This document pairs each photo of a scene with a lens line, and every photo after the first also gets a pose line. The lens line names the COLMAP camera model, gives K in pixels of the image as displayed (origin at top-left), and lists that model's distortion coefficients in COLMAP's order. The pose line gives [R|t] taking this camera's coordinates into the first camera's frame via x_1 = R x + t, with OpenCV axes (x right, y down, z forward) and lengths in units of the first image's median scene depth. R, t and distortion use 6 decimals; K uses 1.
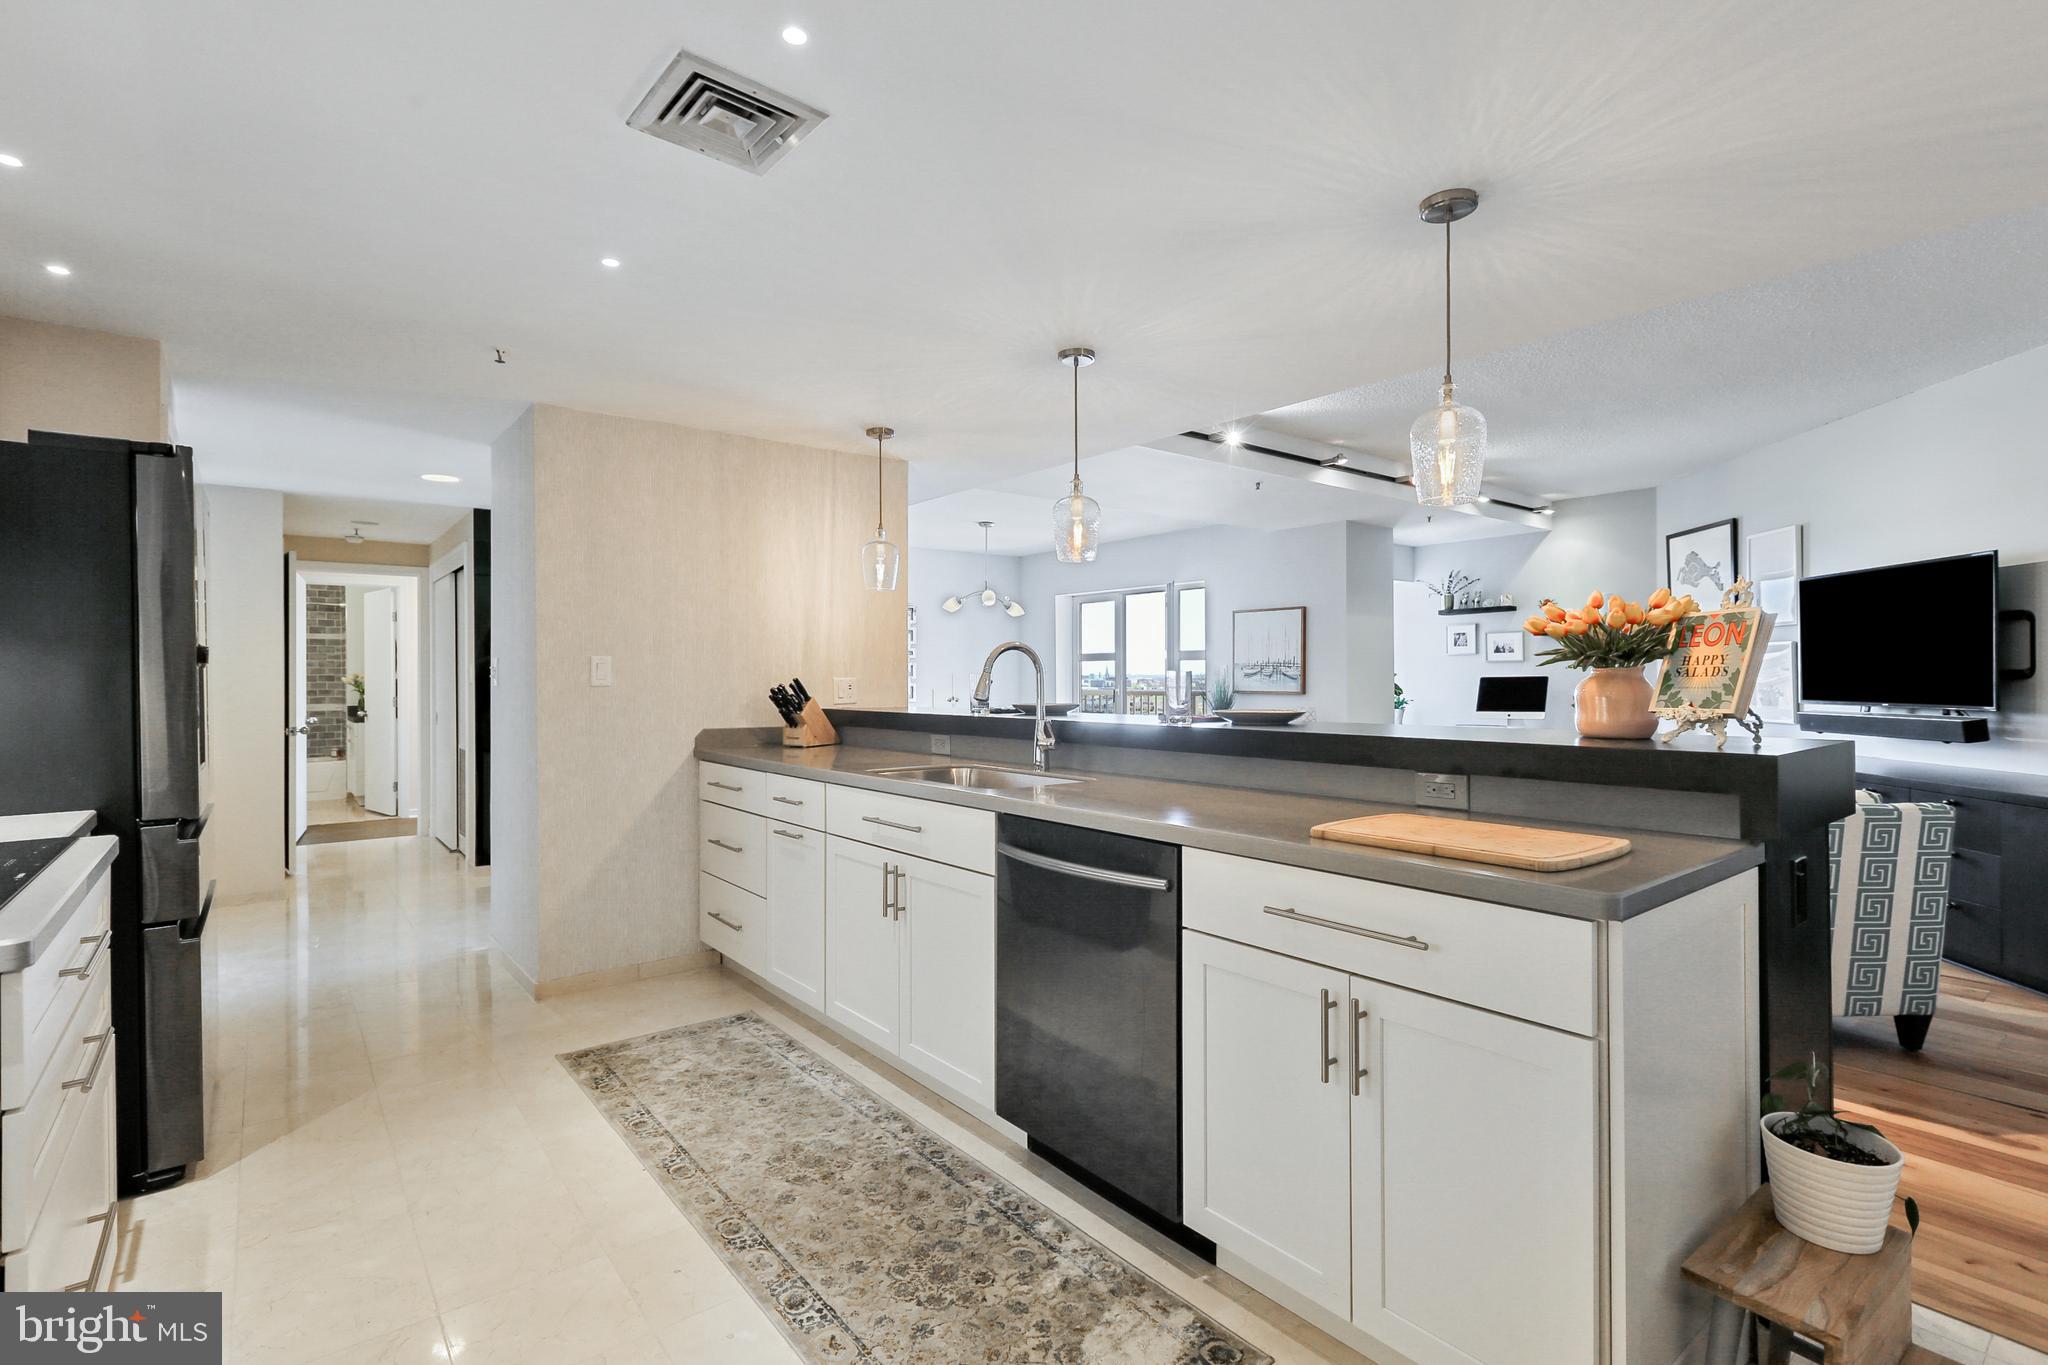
lens RADIAL K [[956.6, 0, 1011.6], [0, 956.6, 680.7], [0, 0, 1]] dist [0.002779, 0.000369]
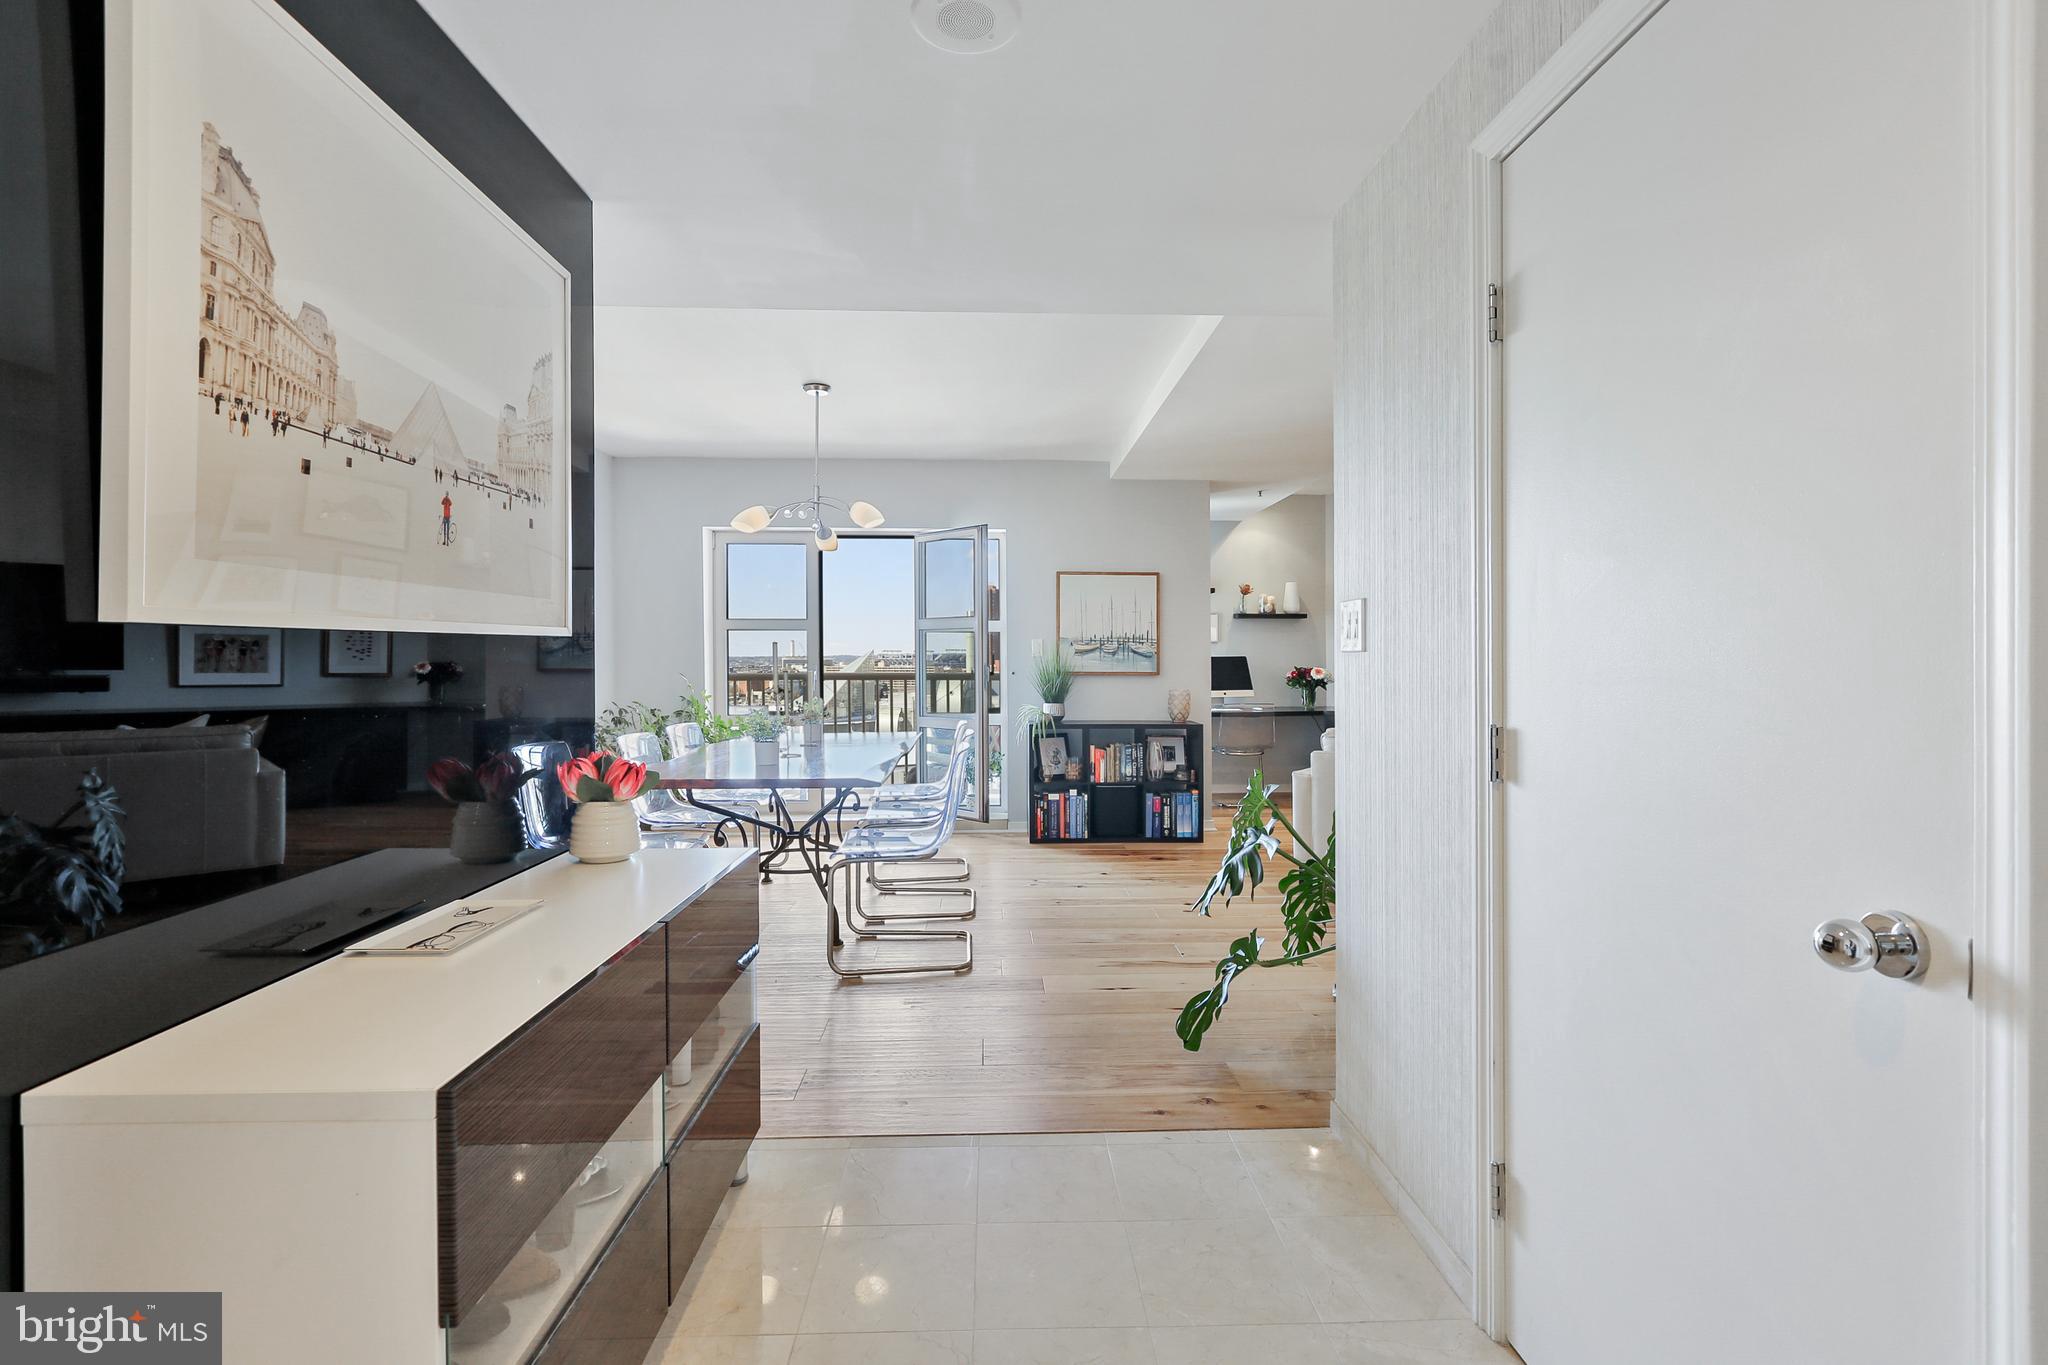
lens RADIAL K [[932.4, 0, 1025.7], [0, 932.4, 691.6], [0, 0, 1]] dist [-0.002453, -0.001027]
pose [[0.586176, -0.023231, 0.809851, -0.579399], [-0.000984, 0.999568, 0.029386, 0.005865], [-0.810183, -0.018022, 0.585900, 0.783681]]
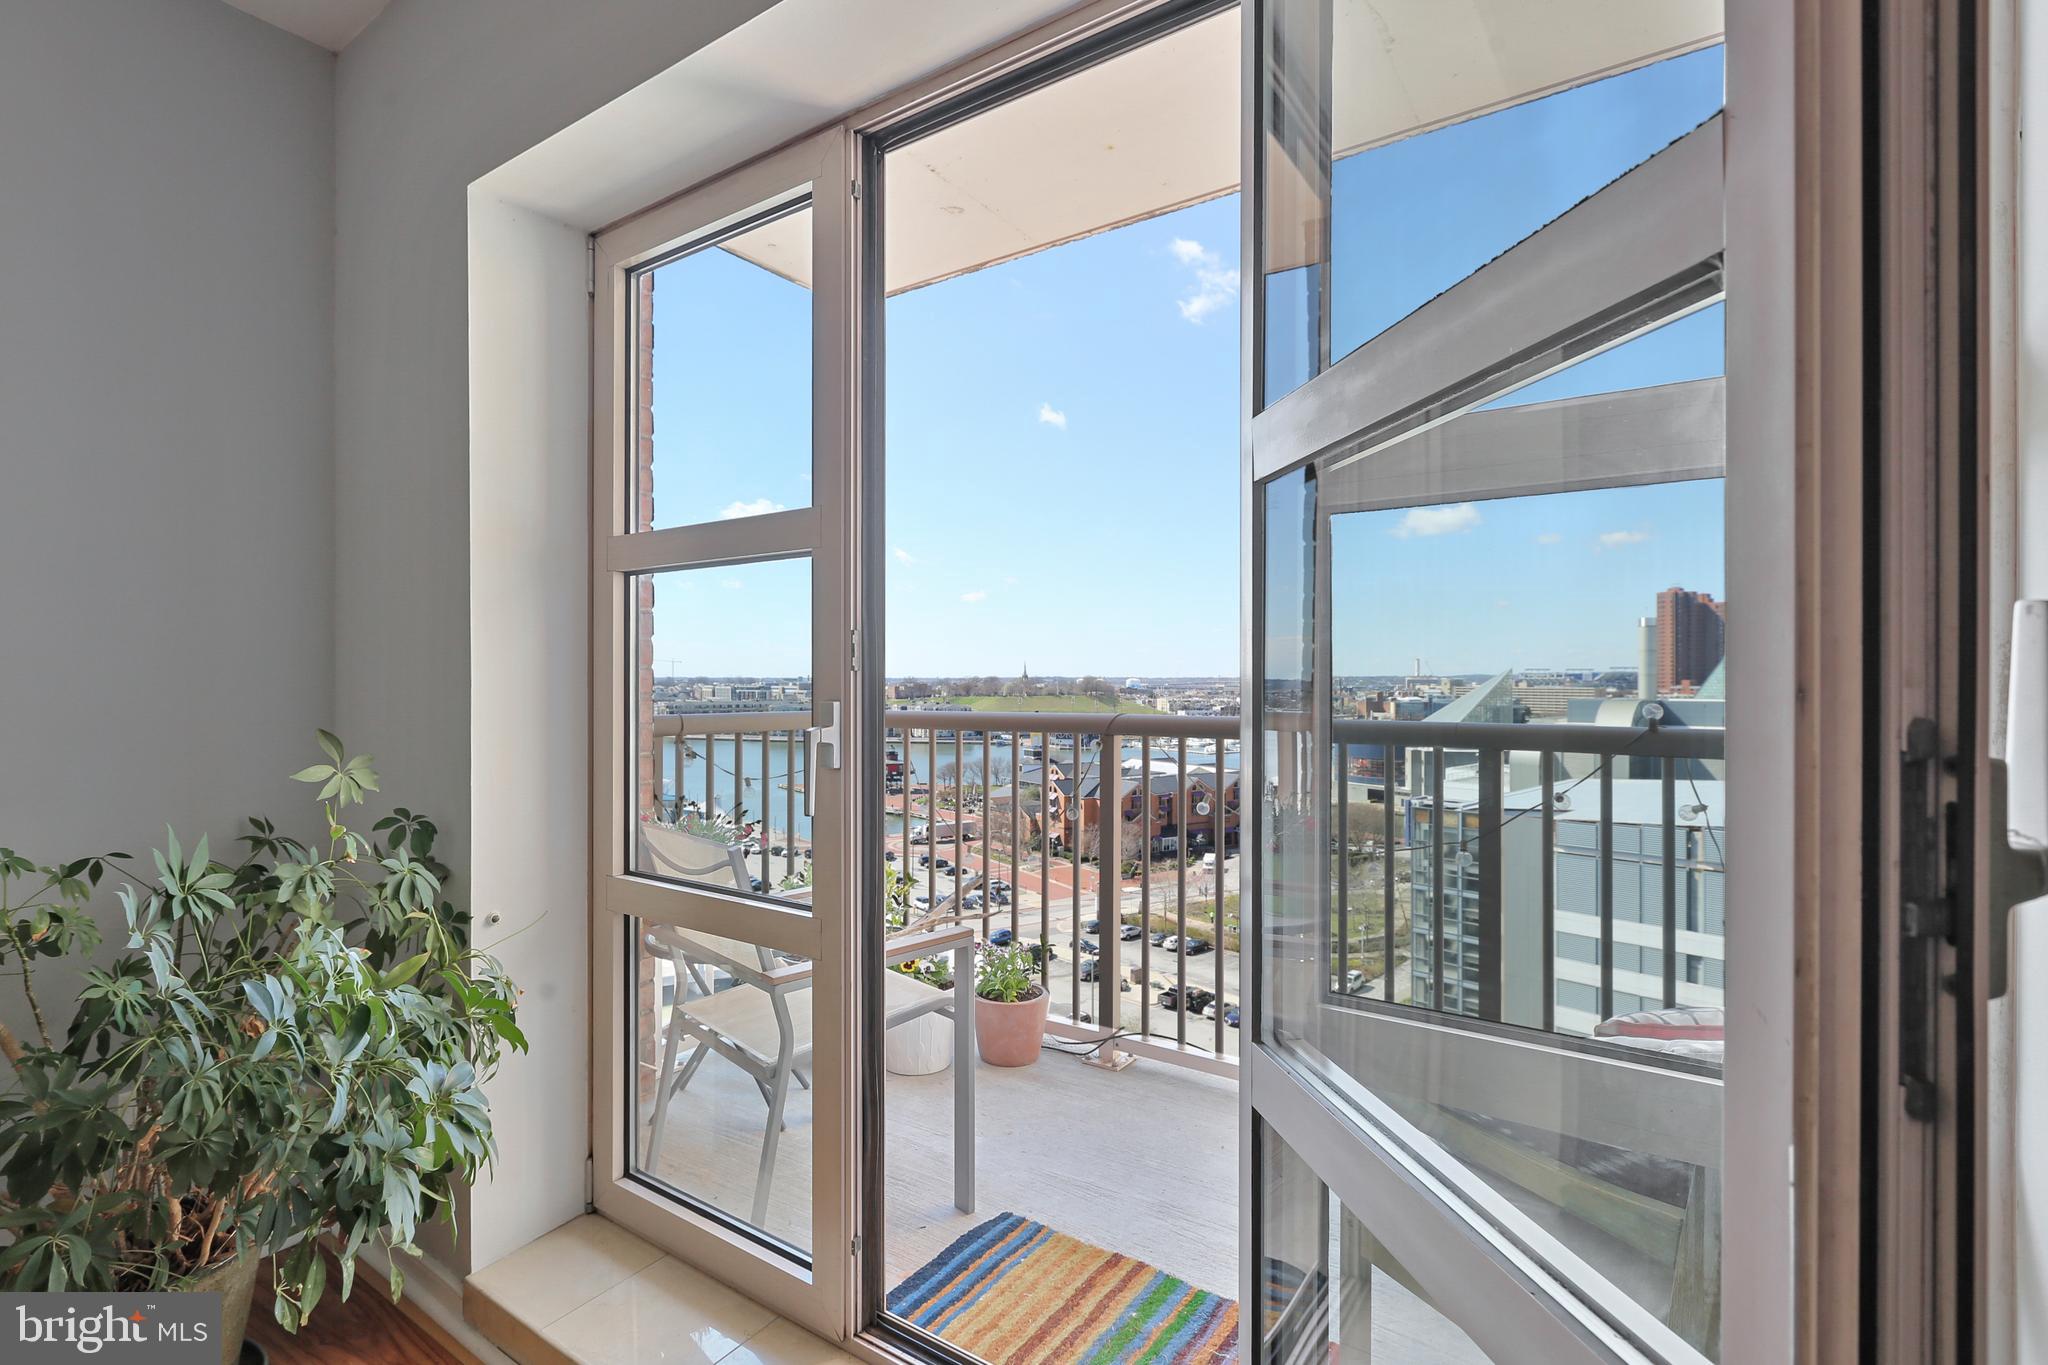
lens RADIAL K [[927.2, 0, 1024.0], [0, 927.2, 682.5], [0, 0, 1]] dist [0.000572, 0.000038]
pose [[0.956085, 0.003604, 0.293068, 0.160234], [-0.003645, 0.999993, -0.000406, 0.001237], [-0.293067, -0.000680, 0.956092, 1.393202]]
